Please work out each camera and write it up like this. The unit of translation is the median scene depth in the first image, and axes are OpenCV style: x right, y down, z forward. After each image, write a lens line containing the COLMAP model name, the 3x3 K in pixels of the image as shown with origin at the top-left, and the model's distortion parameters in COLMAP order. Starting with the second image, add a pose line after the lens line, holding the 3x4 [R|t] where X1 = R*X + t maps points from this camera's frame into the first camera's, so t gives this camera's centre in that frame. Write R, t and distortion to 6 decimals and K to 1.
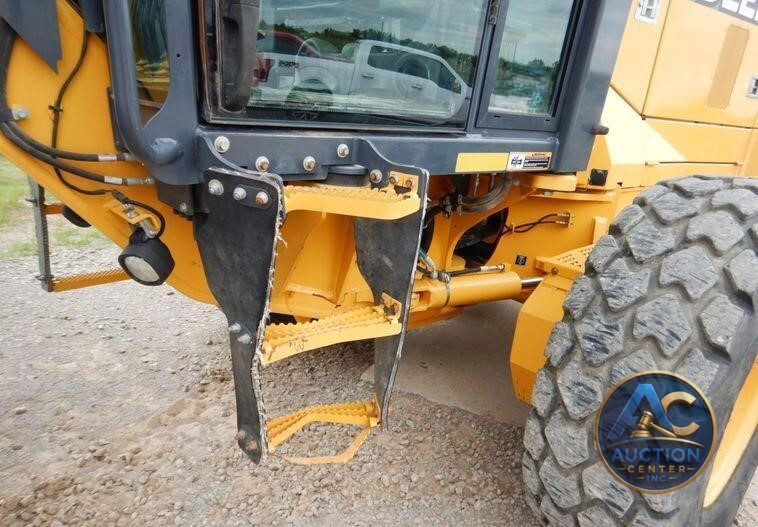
lens RADIAL K [[543.4, 0, 376.1], [0, 543.4, 282.8], [0, 0, 1]] dist [0.015913, -0.006162]
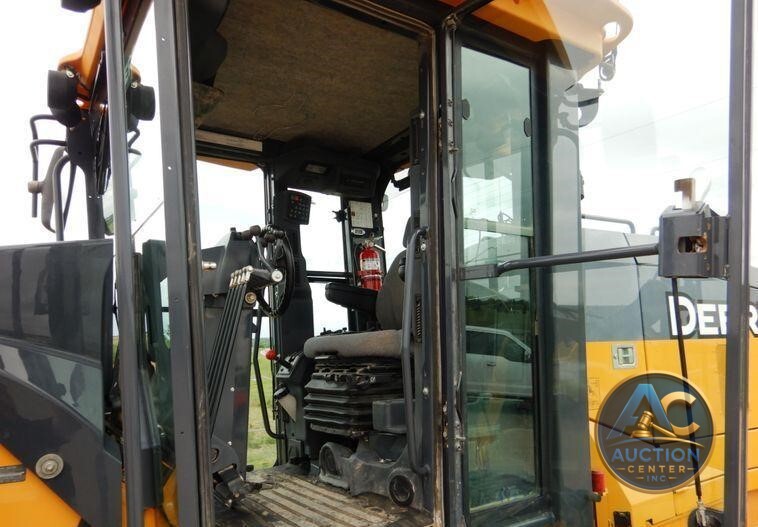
lens RADIAL K [[543.4, 0, 371.0], [0, 543.4, 283.1], [0, 0, 1]] dist [0.015913, -0.006162]
pose [[0.981028, -0.147340, -0.125997, 0.214974], [0.075082, 0.887950, -0.453770, -0.240645], [0.178738, 0.435701, 0.882166, -0.256925]]
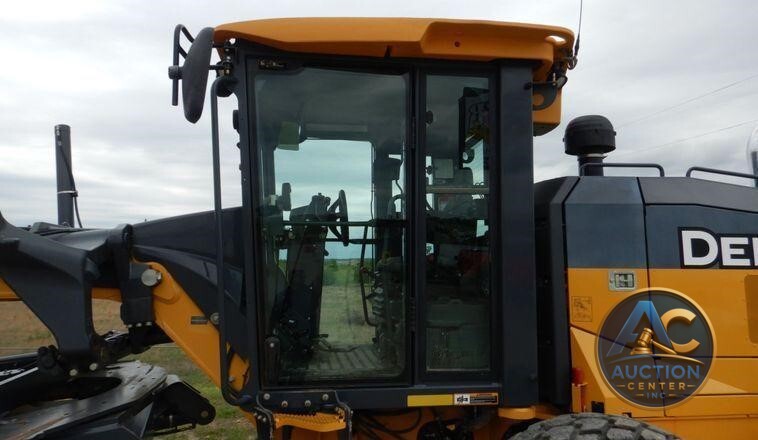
lens RADIAL K [[535.6, 0, 370.3], [0, 535.6, 200.0], [0, 0, 1]] dist [0.001413, 0.007525]
pose [[0.820515, -0.169815, -0.545819, 1.126637], [-0.114399, 0.886755, -0.447860, 0.003409], [0.560061, 0.429917, 0.708169, -0.639564]]
